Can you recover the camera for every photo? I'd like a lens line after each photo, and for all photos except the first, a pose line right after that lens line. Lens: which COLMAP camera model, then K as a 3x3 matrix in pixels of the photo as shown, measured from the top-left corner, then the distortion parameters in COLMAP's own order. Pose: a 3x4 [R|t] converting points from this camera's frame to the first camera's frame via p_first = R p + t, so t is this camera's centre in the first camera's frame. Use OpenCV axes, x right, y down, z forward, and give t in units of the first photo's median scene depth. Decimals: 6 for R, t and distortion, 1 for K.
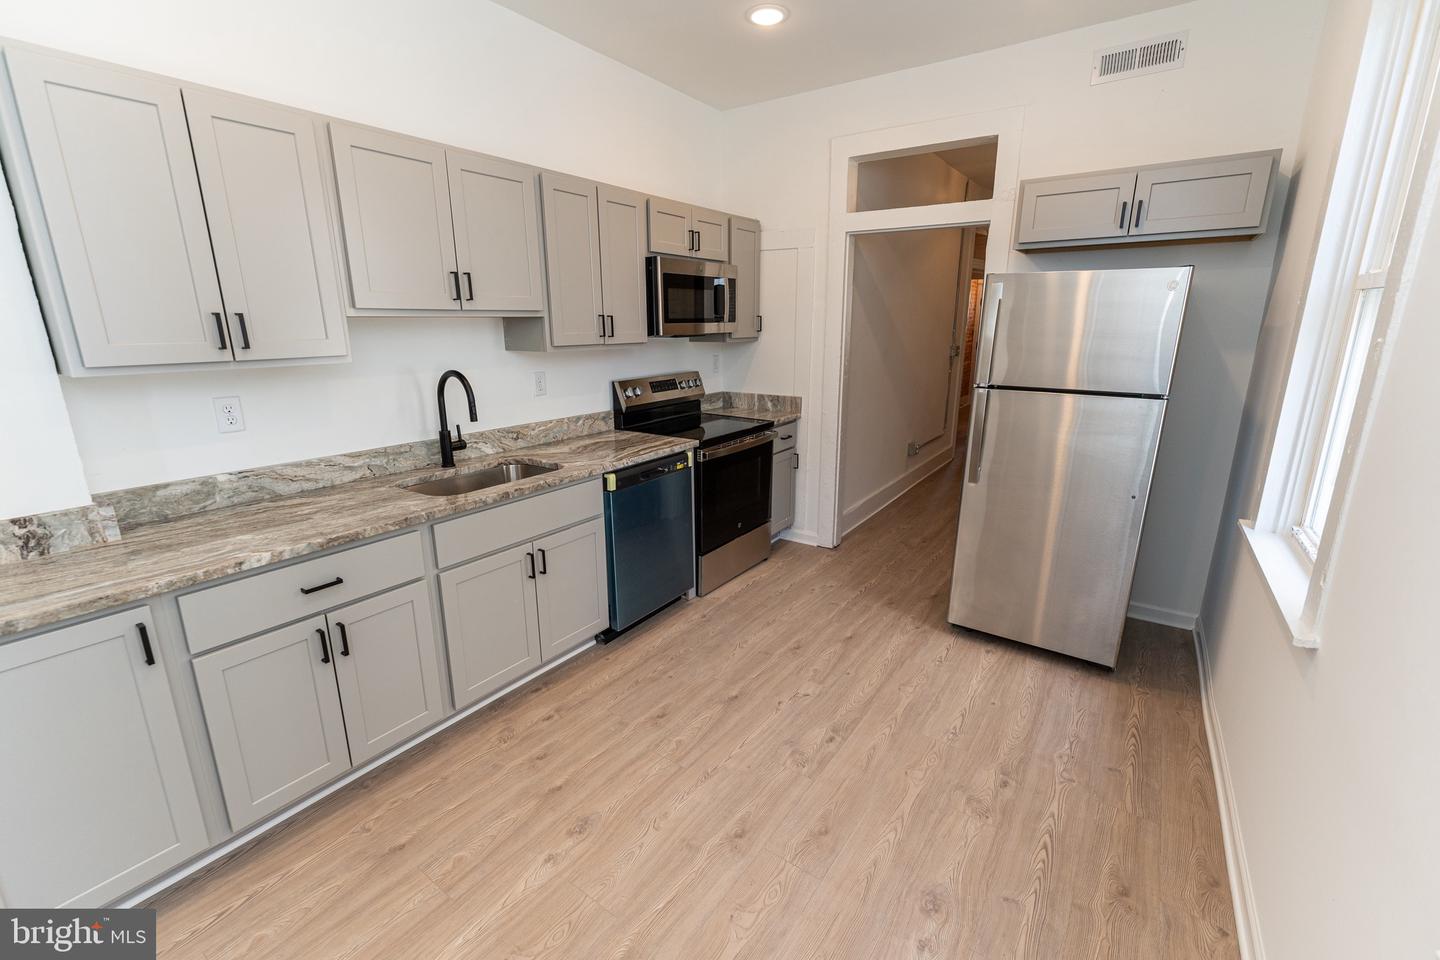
lens RADIAL K [[620.0, 0, 719.8], [0, 620.0, 479.9], [0, 0, 1]] dist [-0.000042, -0.001684]
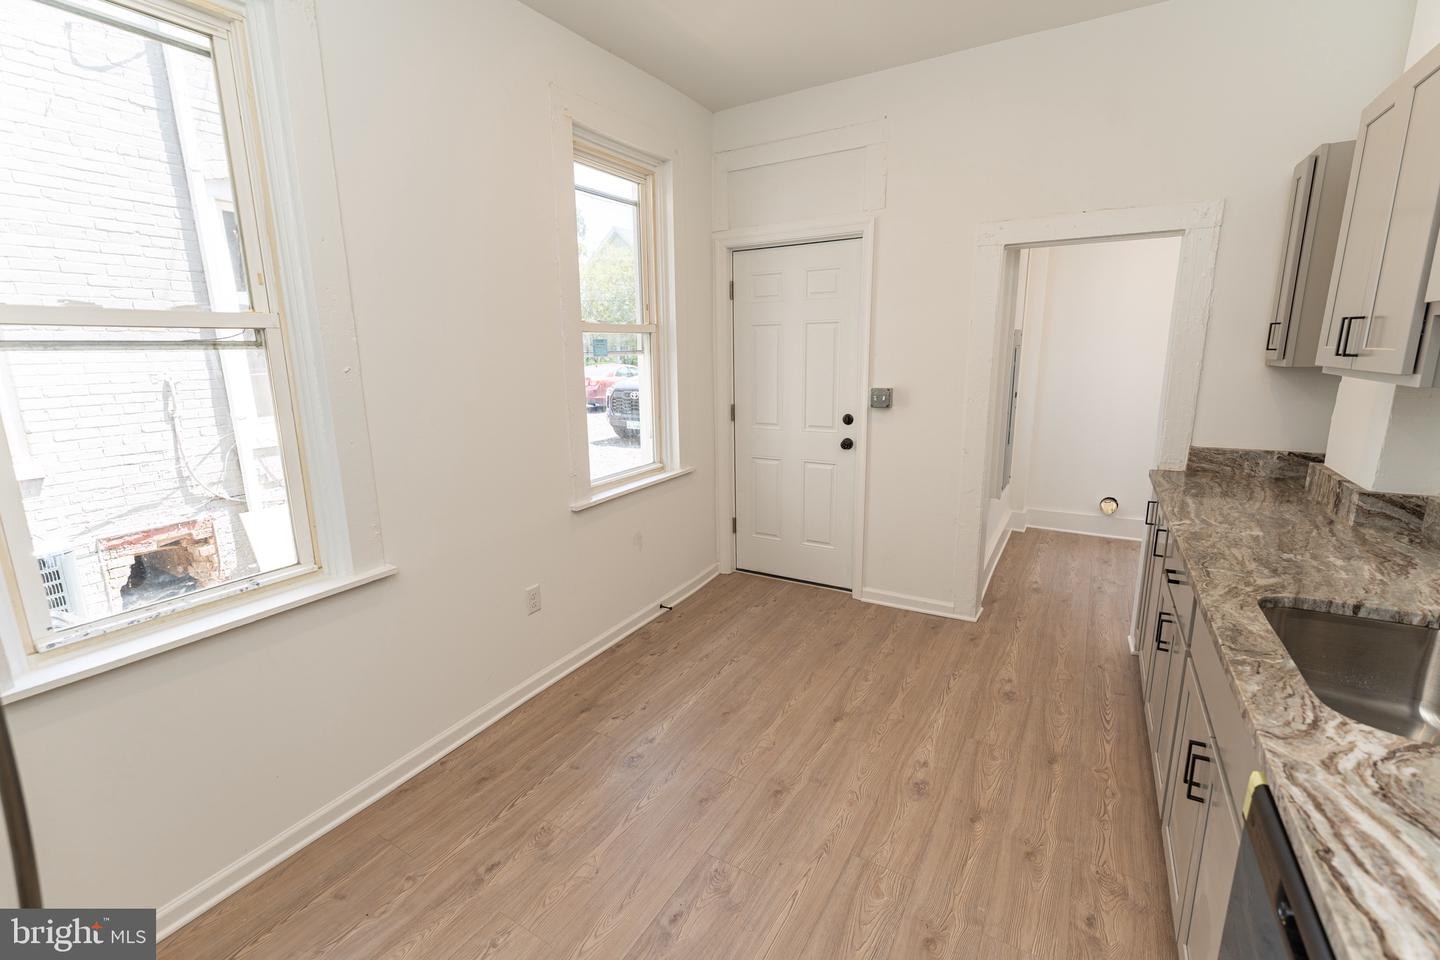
lens RADIAL K [[620.0, 0, 694.5], [0, 620.0, 478.1], [0, 0, 1]] dist [-0.000042, -0.001684]
pose [[-0.998916, 0.035993, -0.029505, 0.152663], [0.019347, 0.897723, 0.440134, -0.345551], [0.042329, 0.439087, -0.897447, 1.362215]]
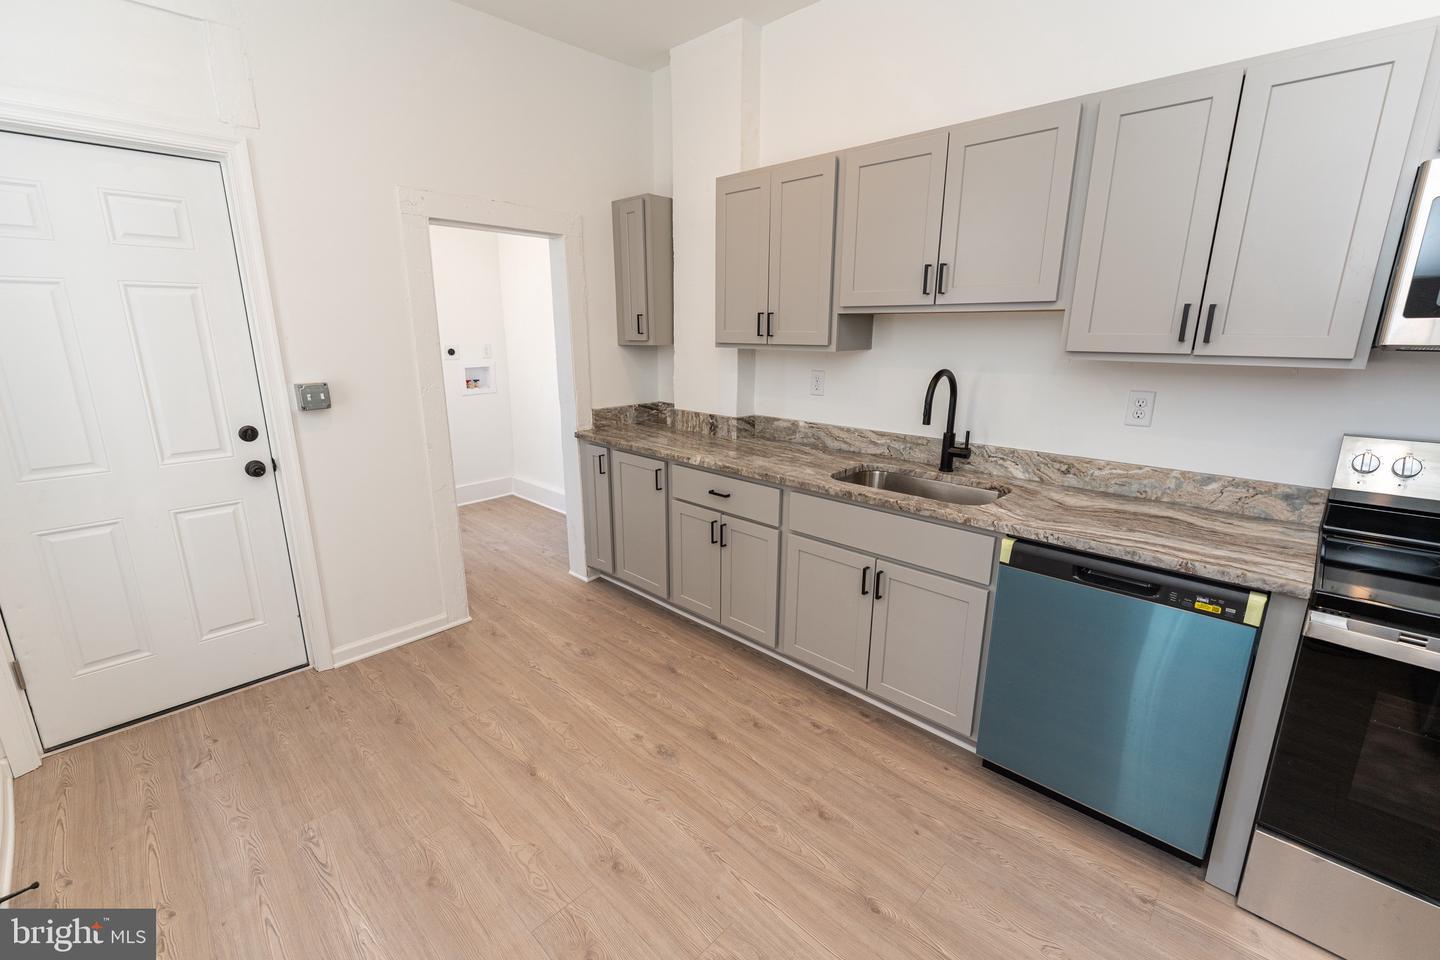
lens RADIAL K [[620.0, 0, 700.1], [0, 620.0, 483.3], [0, 0, 1]] dist [-0.000042, -0.001684]
pose [[-0.185003, 0.249161, -0.950628, 0.583845], [-0.239048, 0.926862, 0.289453, -0.205178], [0.953221, 0.280795, -0.111911, 0.822745]]
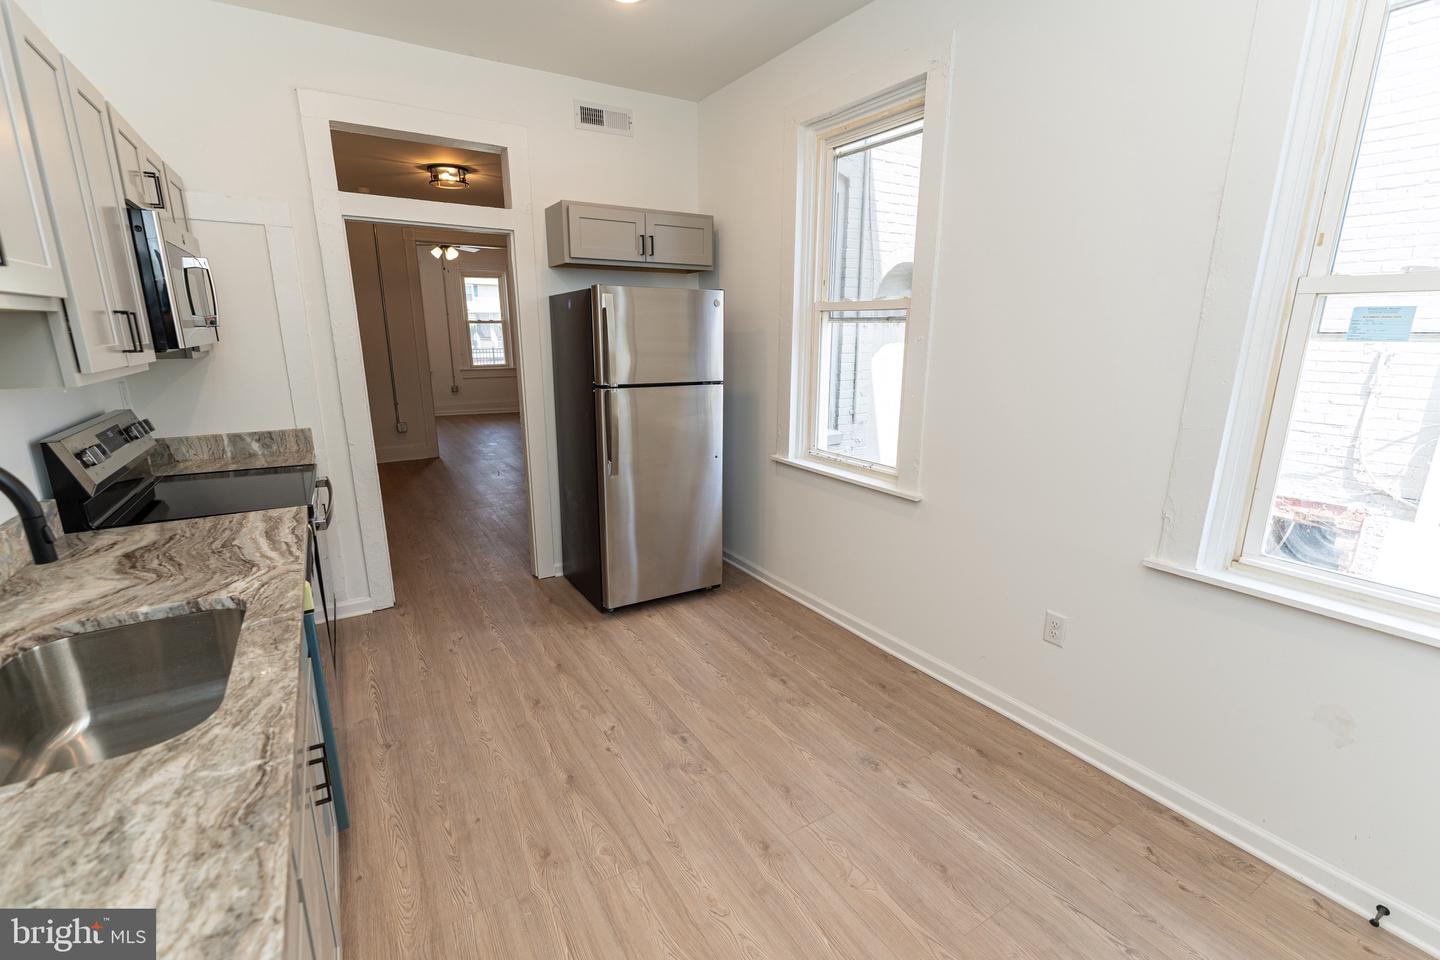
lens RADIAL K [[620.0, 0, 718.3], [0, 620.0, 475.3], [0, 0, 1]] dist [-0.000042, -0.001684]
pose [[0.401517, -0.204671, 0.892689, -0.584143], [0.222981, 0.967226, 0.121467, -0.102377], [-0.888292, 0.150282, 0.433995, 0.427057]]
